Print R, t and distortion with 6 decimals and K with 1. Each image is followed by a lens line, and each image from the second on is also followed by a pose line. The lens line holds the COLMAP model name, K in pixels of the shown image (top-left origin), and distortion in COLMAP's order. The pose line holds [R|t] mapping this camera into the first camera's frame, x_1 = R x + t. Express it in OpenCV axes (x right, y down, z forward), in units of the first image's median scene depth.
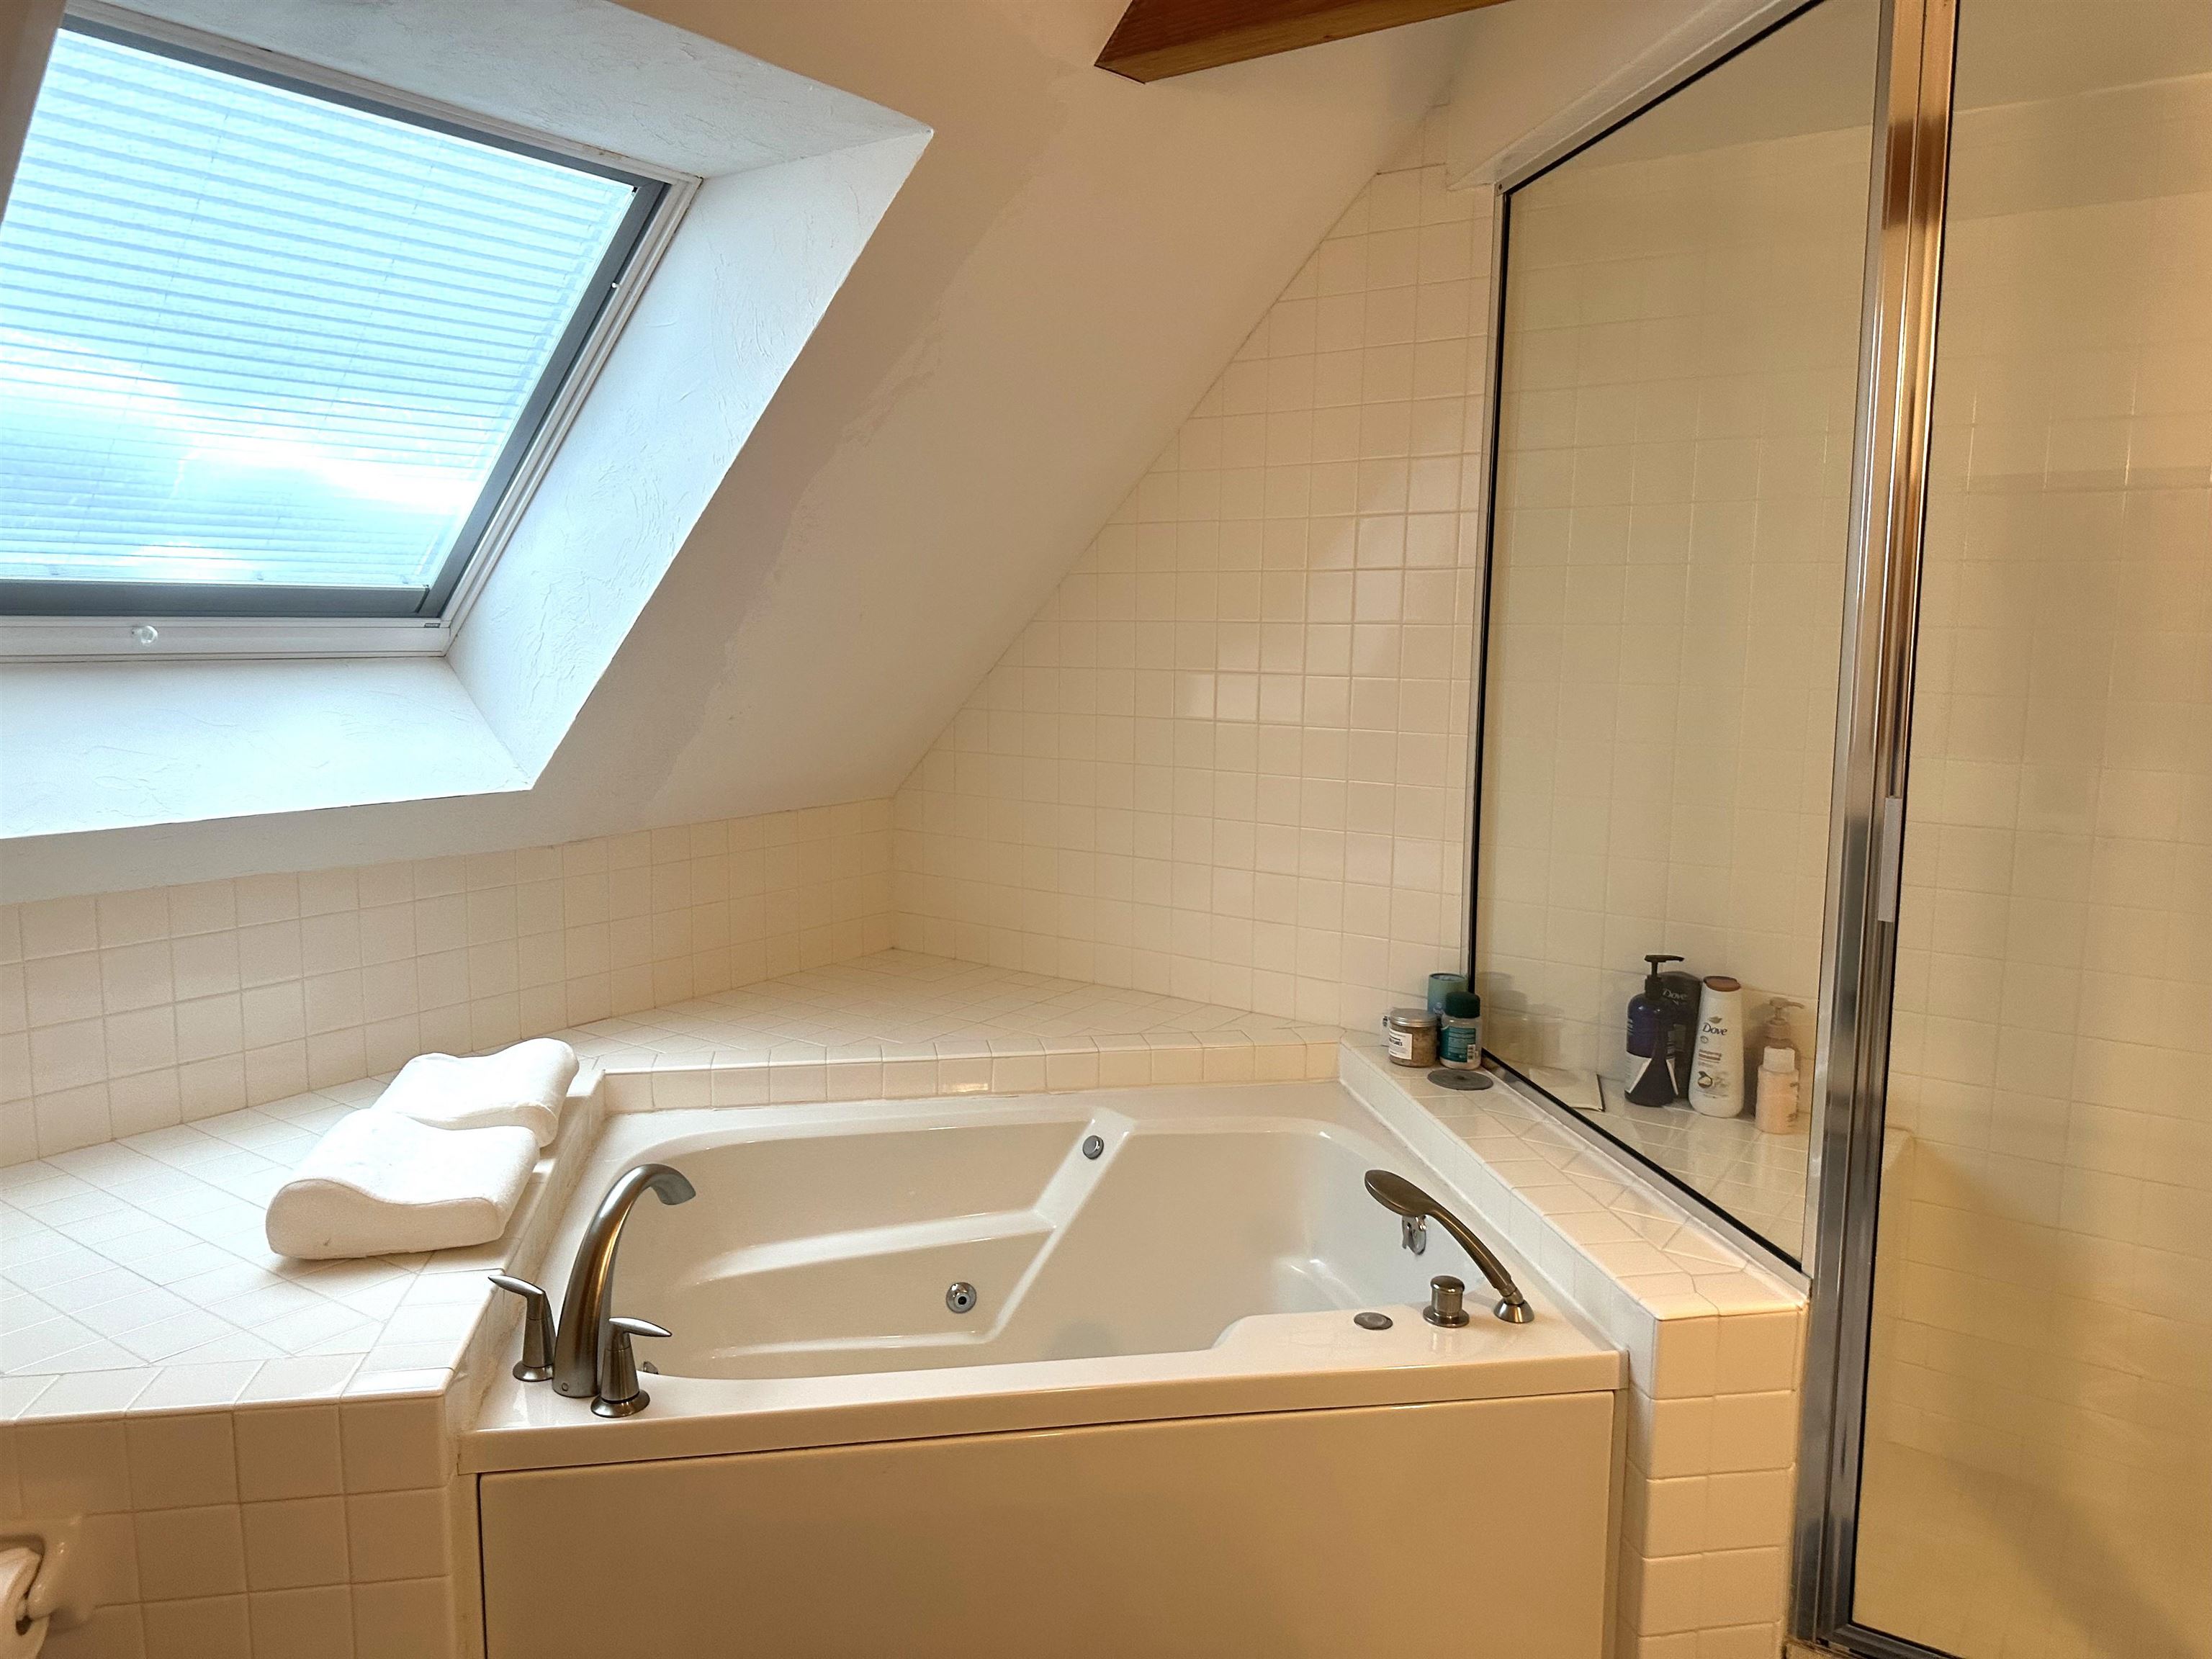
lens RADIAL K [[1537.3, 0, 1107.5], [0, 1537.3, 817.7], [0, 0, 1]] dist [0.086239, -0.106769]
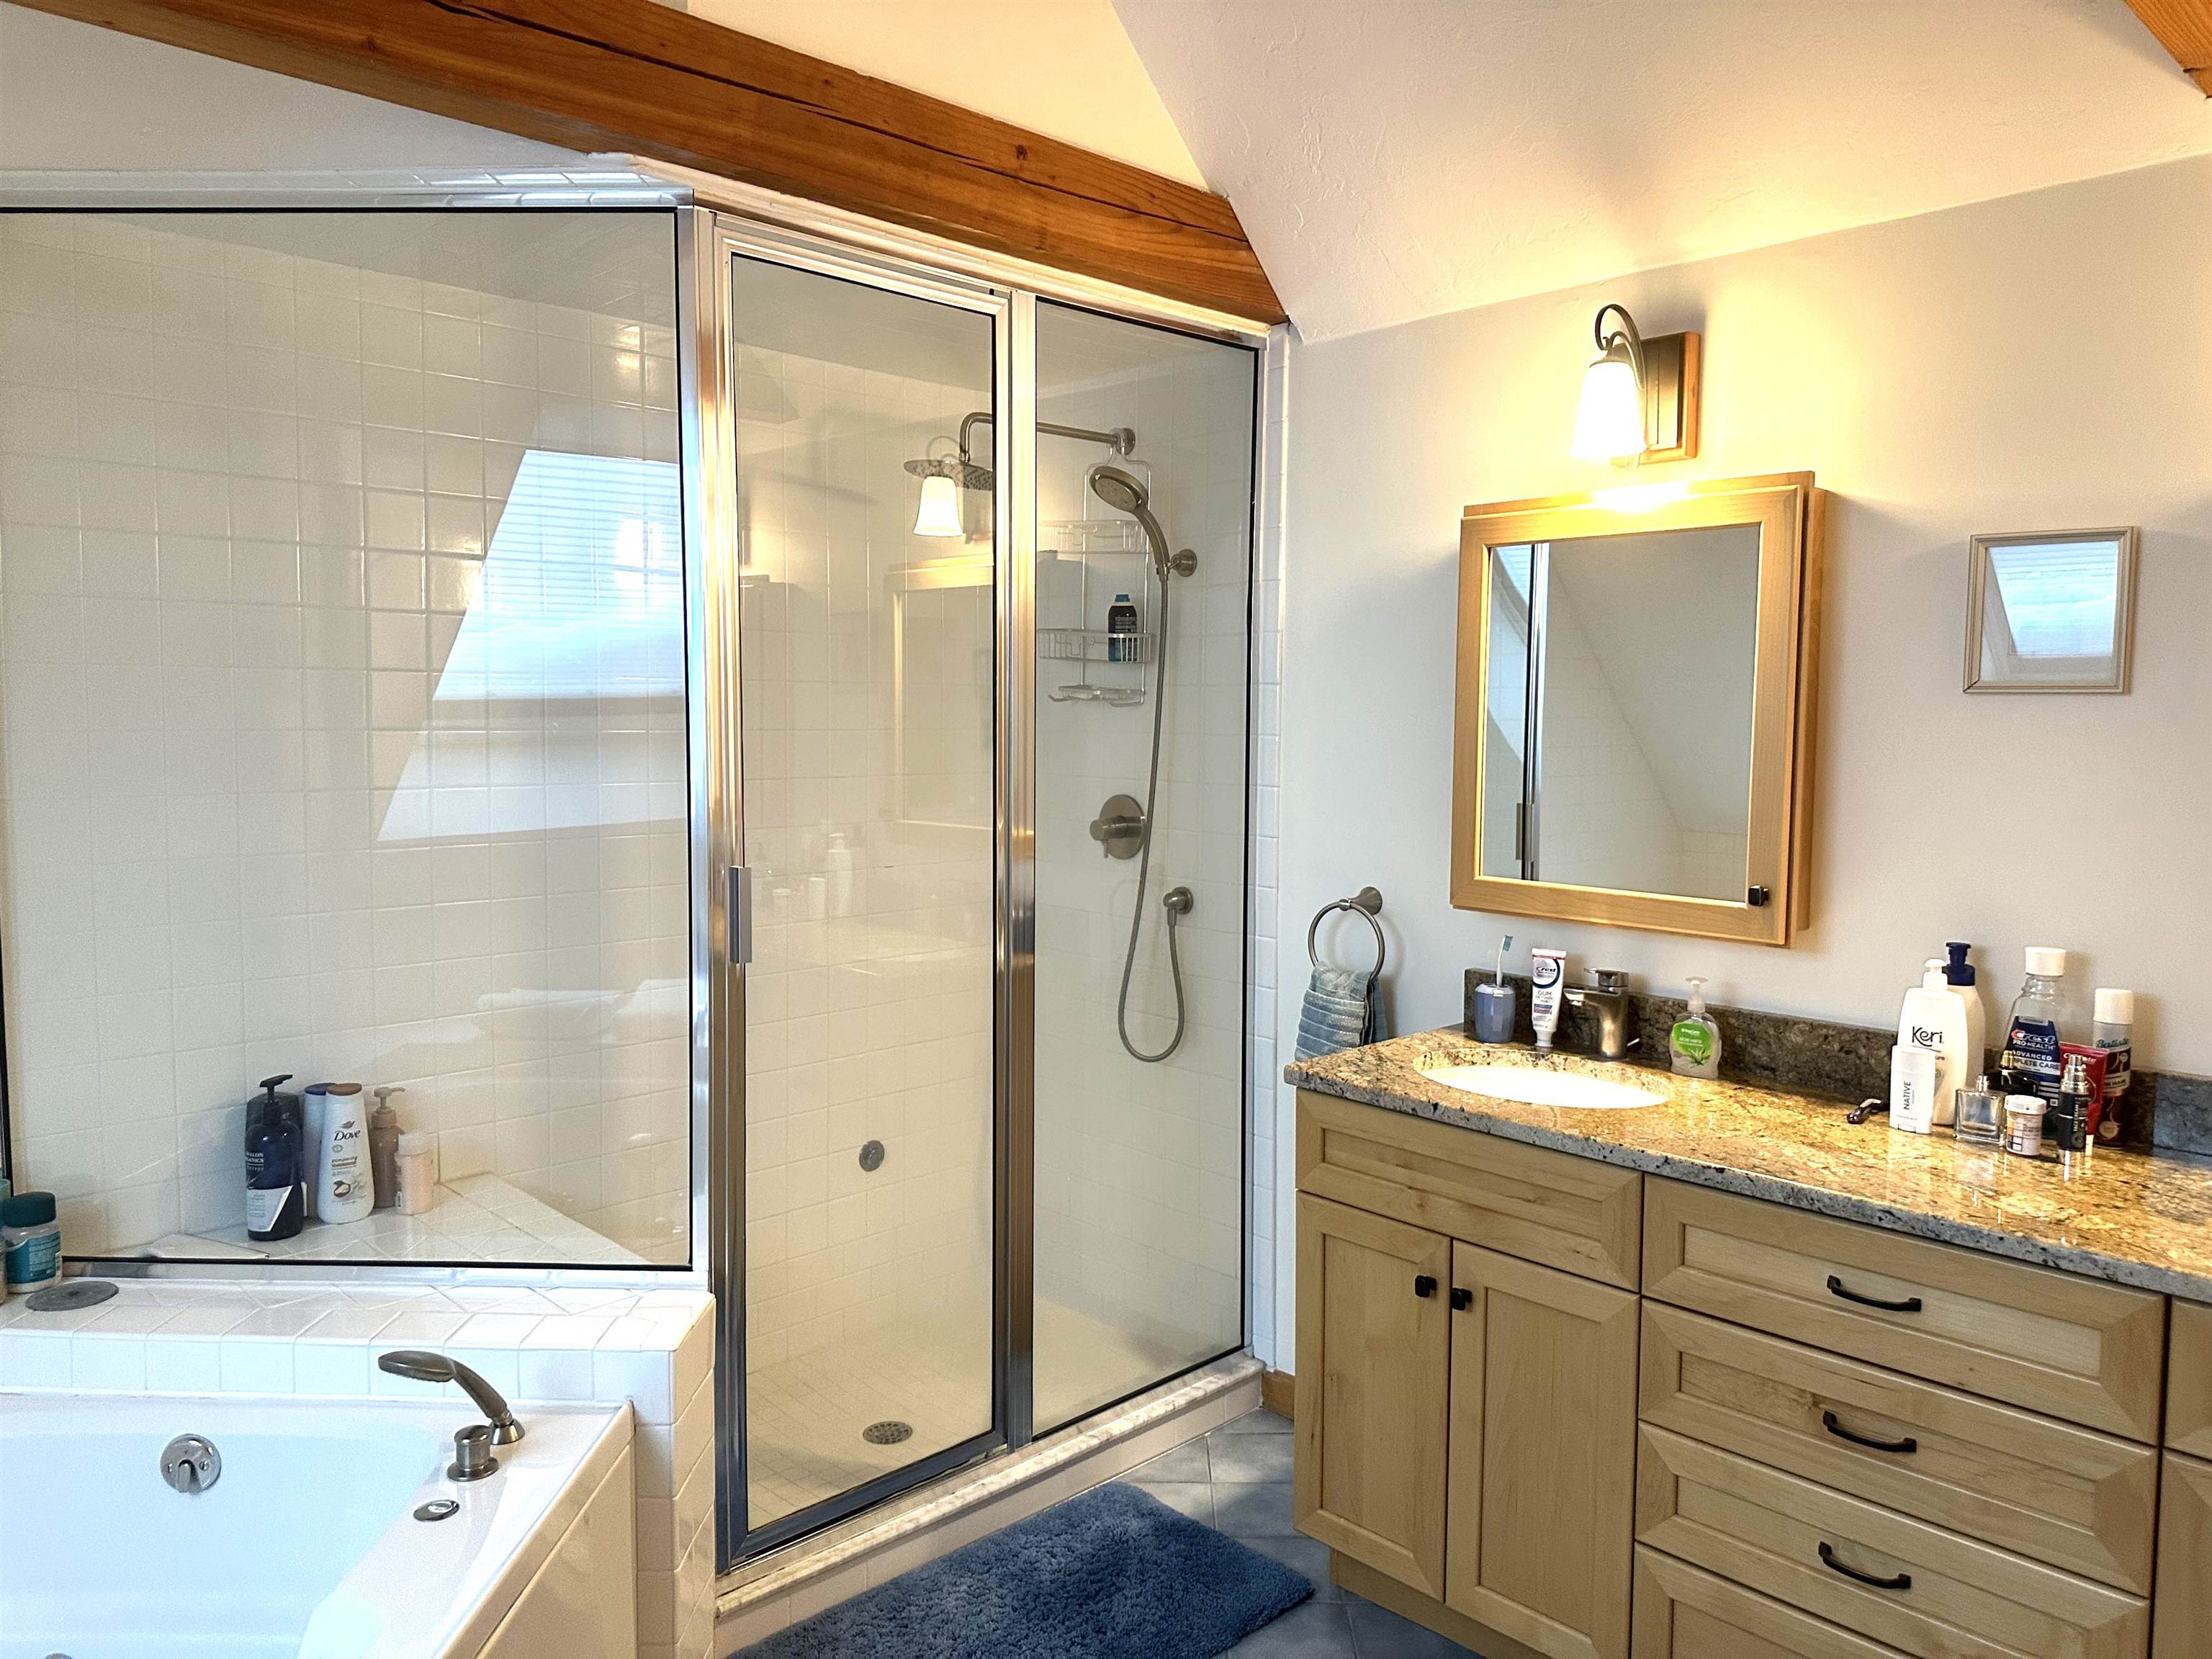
lens RADIAL K [[1537.3, 0, 1116.8], [0, 1537.3, 813.8], [0, 0, 1]] dist [0.086239, -0.106769]
pose [[0.185048, -0.074523, 0.979900, -0.473379], [0.123137, 0.991020, 0.052115, -0.056922], [-0.974984, 0.111018, 0.192563, 0.308039]]
